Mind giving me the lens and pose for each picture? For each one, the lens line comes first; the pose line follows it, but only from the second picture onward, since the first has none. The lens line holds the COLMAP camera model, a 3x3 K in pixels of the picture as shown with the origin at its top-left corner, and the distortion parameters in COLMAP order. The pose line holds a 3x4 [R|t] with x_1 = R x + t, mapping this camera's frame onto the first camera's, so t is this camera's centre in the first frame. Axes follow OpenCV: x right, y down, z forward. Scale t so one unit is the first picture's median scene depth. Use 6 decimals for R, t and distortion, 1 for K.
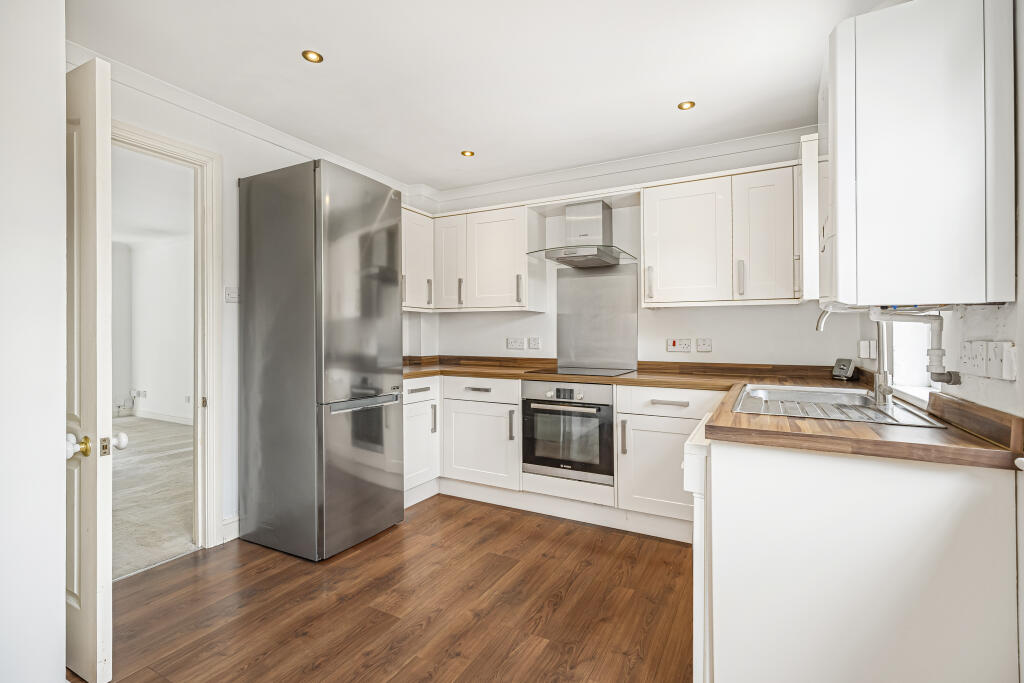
lens RADIAL K [[466.8, 0, 509.9], [0, 466.8, 336.1], [0, 0, 1]] dist [0.005158, 0.001770]
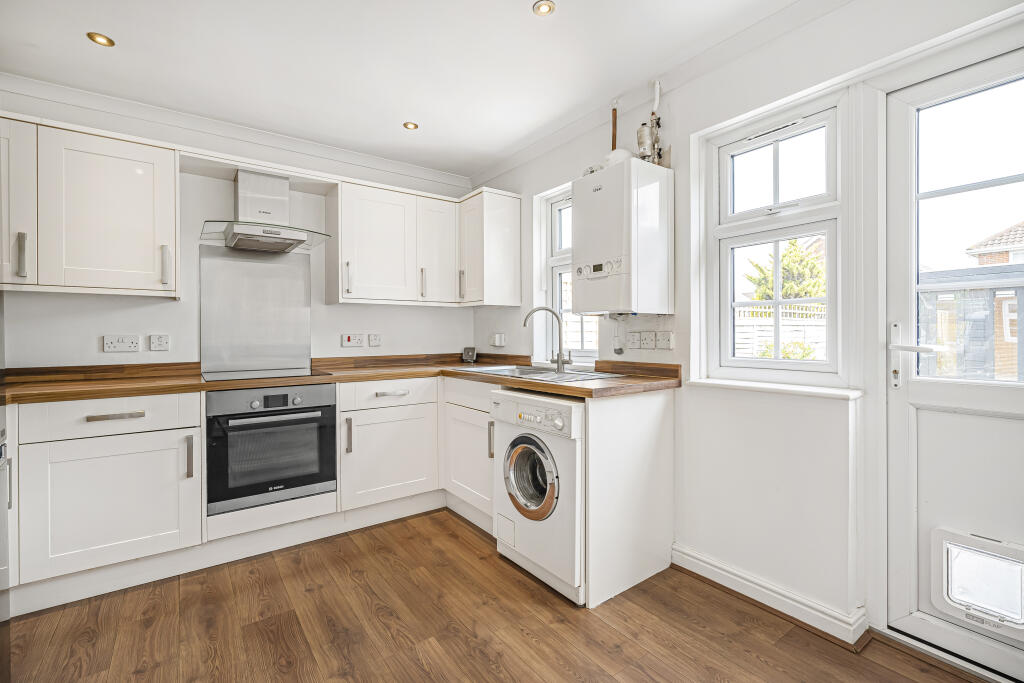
lens RADIAL K [[466.8, 0, 510.0], [0, 466.8, 333.7], [0, 0, 1]] dist [0.005158, 0.001770]
pose [[0.430527, -0.006450, 0.902554, -0.469786], [0.007239, 0.999967, 0.003693, 0.003333], [-0.902548, 0.004943, 0.430560, 0.269326]]
